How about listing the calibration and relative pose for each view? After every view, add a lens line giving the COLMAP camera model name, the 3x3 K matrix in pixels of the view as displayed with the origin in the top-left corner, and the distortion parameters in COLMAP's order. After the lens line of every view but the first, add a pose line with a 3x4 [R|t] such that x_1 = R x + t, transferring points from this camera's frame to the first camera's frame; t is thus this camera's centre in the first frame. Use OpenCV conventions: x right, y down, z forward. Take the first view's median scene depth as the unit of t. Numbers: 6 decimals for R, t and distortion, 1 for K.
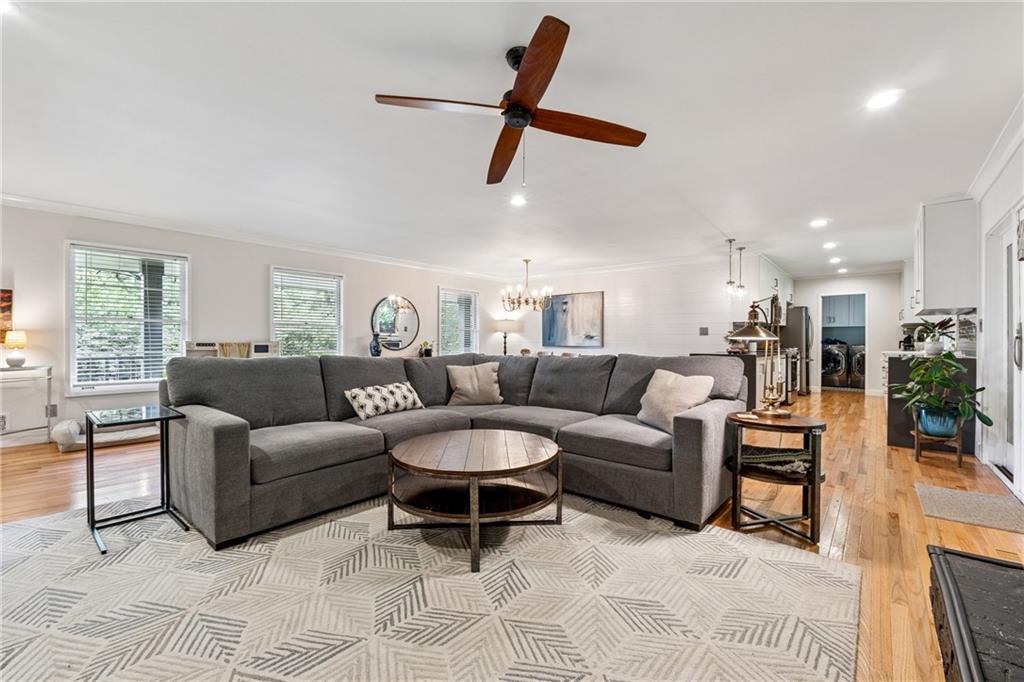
lens RADIAL K [[431.0, 0, 517.2], [0, 431.0, 345.8], [0, 0, 1]] dist [-0.008563, -0.000581]
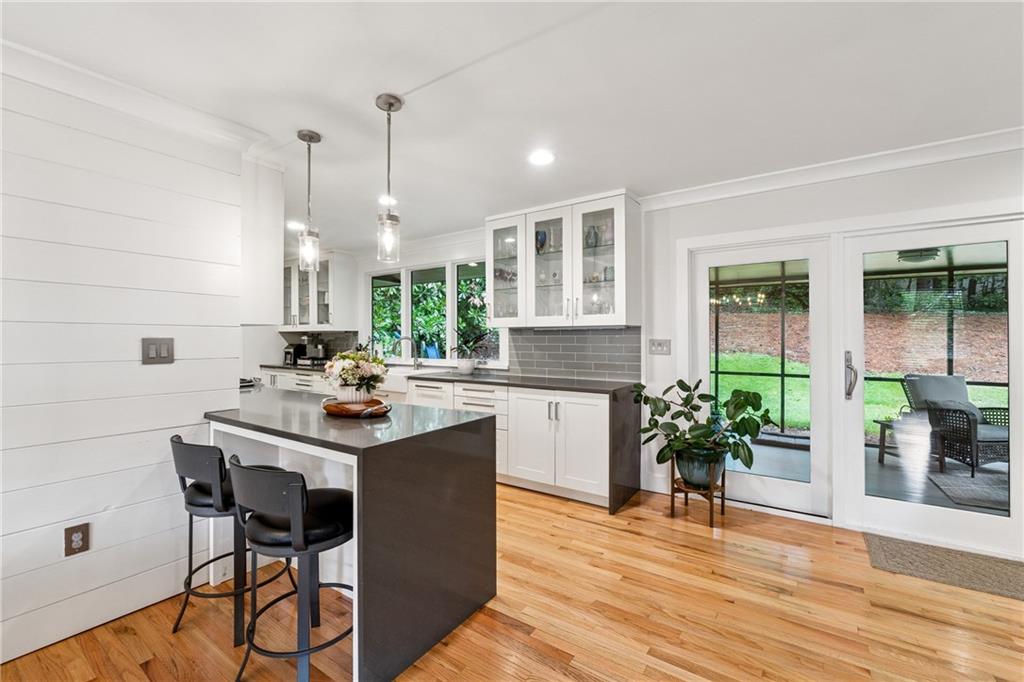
lens RADIAL K [[431.0, 0, 509.3], [0, 431.0, 342.0], [0, 0, 1]] dist [-0.008563, -0.000581]
pose [[-0.088738, -0.012209, 0.995980, 0.093478], [0.011734, 0.999843, 0.013301, -0.033806], [-0.995986, 0.012868, -0.088581, 0.647939]]
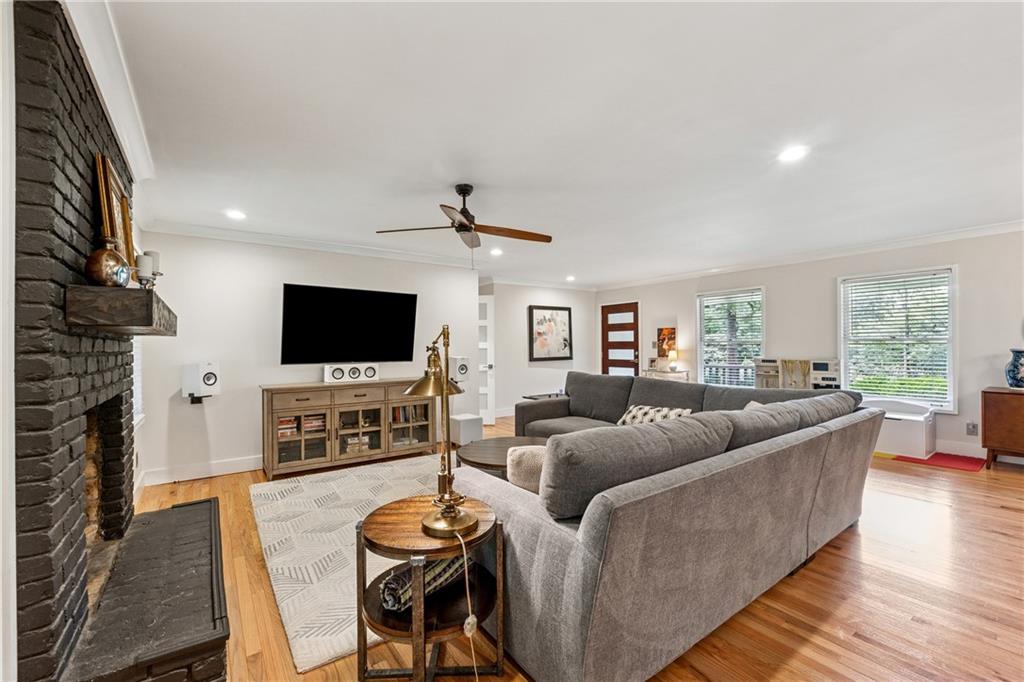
lens RADIAL K [[431.0, 0, 509.2], [0, 431.0, 343.4], [0, 0, 1]] dist [-0.008563, -0.000581]
pose [[-0.255742, -0.003453, -0.966739, 0.356598], [-0.002190, 0.999993, -0.002992, -0.028408], [0.966743, 0.001352, -0.255747, 0.381014]]
